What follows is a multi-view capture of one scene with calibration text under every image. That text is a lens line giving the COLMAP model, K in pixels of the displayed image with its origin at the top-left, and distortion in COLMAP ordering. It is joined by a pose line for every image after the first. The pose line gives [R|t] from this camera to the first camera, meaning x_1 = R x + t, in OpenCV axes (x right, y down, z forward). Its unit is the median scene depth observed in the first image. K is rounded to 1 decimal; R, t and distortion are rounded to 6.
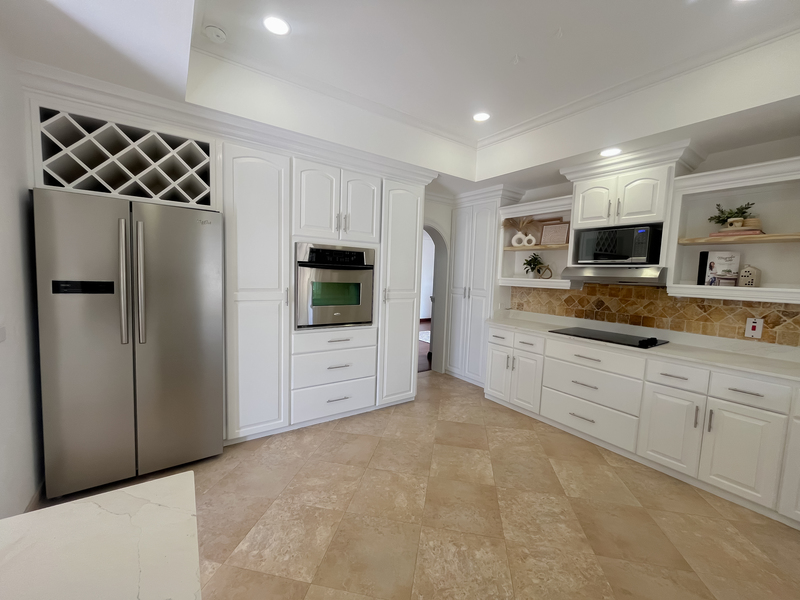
lens RADIAL K [[323.7, 0, 400.0], [0, 323.7, 300.0], [0, 0, 1]] dist [-0.001496, -0.000126]
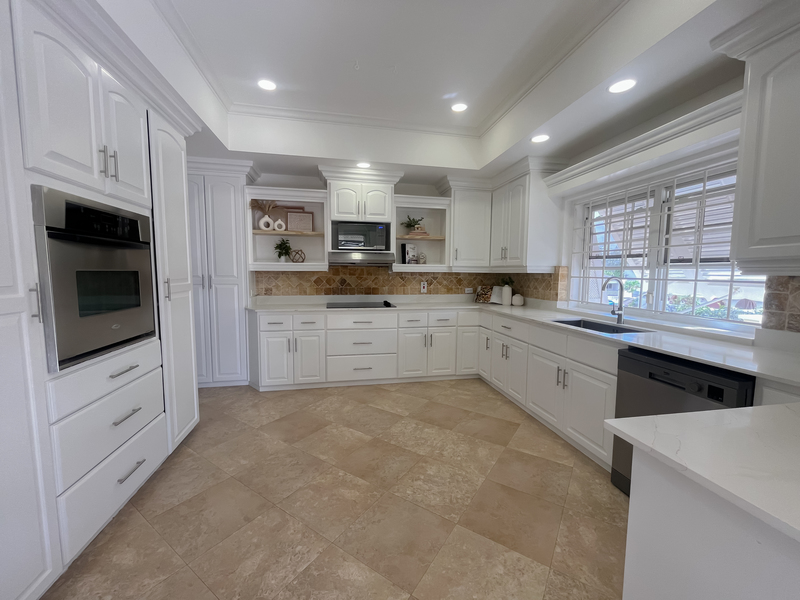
lens RADIAL K [[323.7, 0, 400.0], [0, 323.7, 300.0], [0, 0, 1]] dist [-0.001496, -0.000126]
pose [[0.400308, -0.113908, 0.909274, -0.500738], [0.082676, 0.992687, 0.087959, -0.010983], [-0.912644, 0.039964, 0.406798, 0.309782]]
